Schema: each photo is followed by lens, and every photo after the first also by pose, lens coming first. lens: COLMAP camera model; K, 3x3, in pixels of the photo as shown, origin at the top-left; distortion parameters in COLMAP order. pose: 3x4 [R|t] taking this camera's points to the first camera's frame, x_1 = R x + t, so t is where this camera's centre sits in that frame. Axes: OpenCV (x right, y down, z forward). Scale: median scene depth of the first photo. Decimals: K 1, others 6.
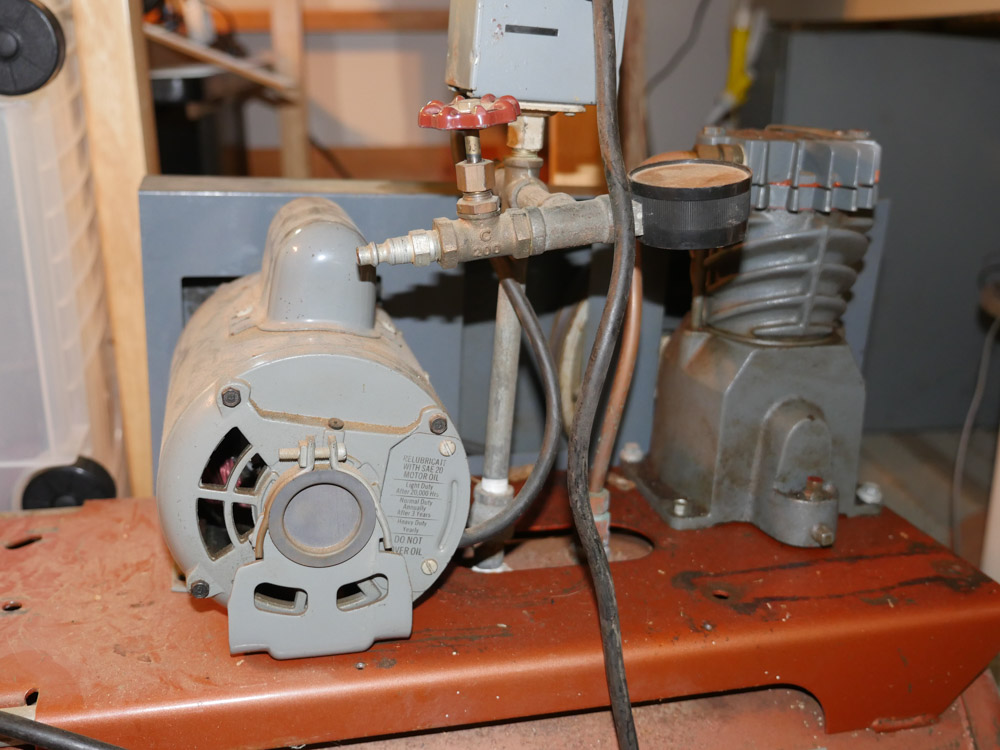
lens RADIAL K [[1023.5, 0, 496.7], [0, 1023.5, 377.8], [0, 0, 1]] dist [-0.002699, 0.000000]
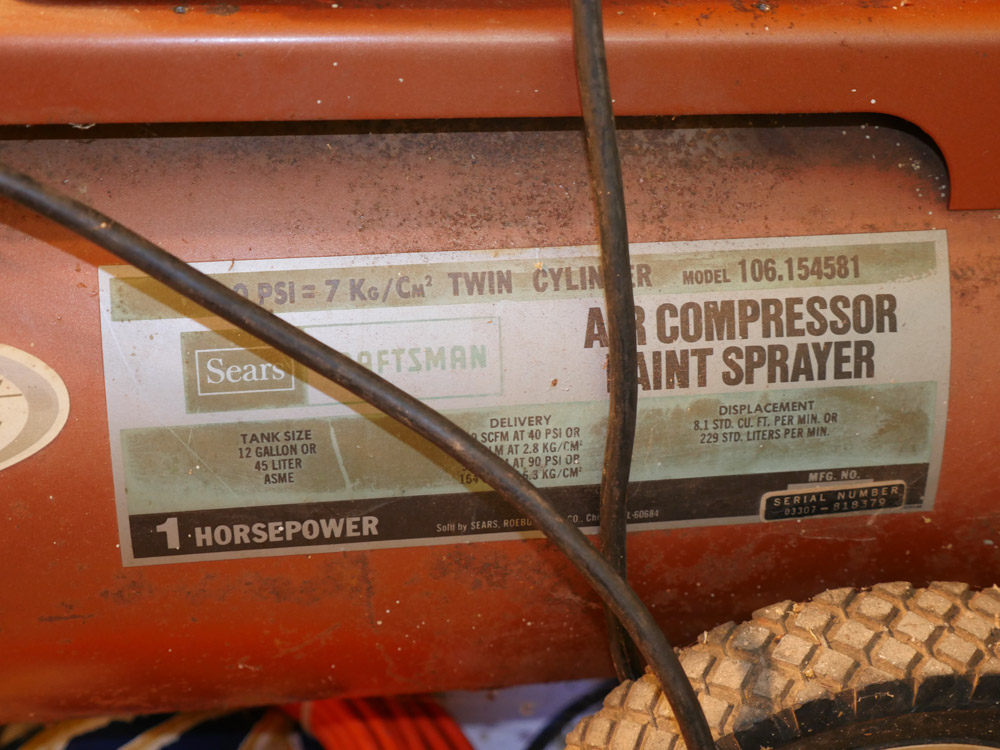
lens RADIAL K [[1501.6, 0, 498.7], [0, 1501.6, 374.5], [0, 0, 1]] dist [0.000712, 0.000000]
pose [[0.993334, 0.070261, -0.091388, 0.165776], [-0.041114, 0.956581, 0.288554, 0.227116], [0.107694, -0.282873, 0.953092, 0.076397]]
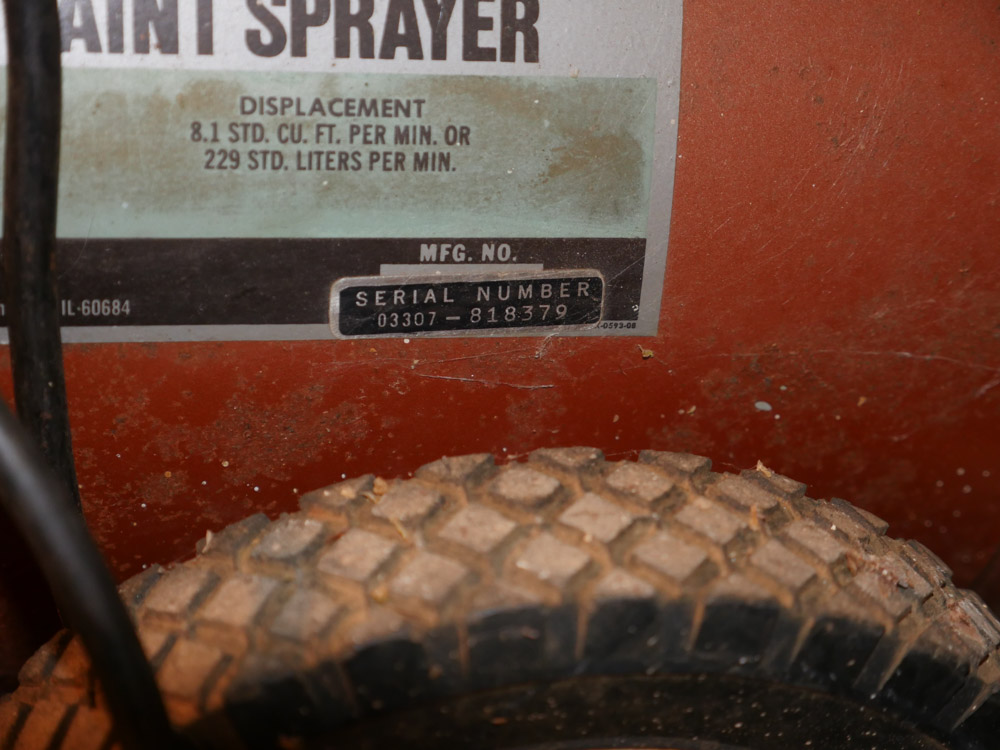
lens RADIAL K [[1971.5, 0, 497.8], [0, 1971.5, 376.3], [0, 0, 1]] dist [0.092059, 0.000000]
pose [[0.995684, 0.092258, -0.010106, 0.340941], [-0.087496, 0.969411, 0.229320, 0.476798], [0.030954, -0.227446, 0.973299, 0.366782]]
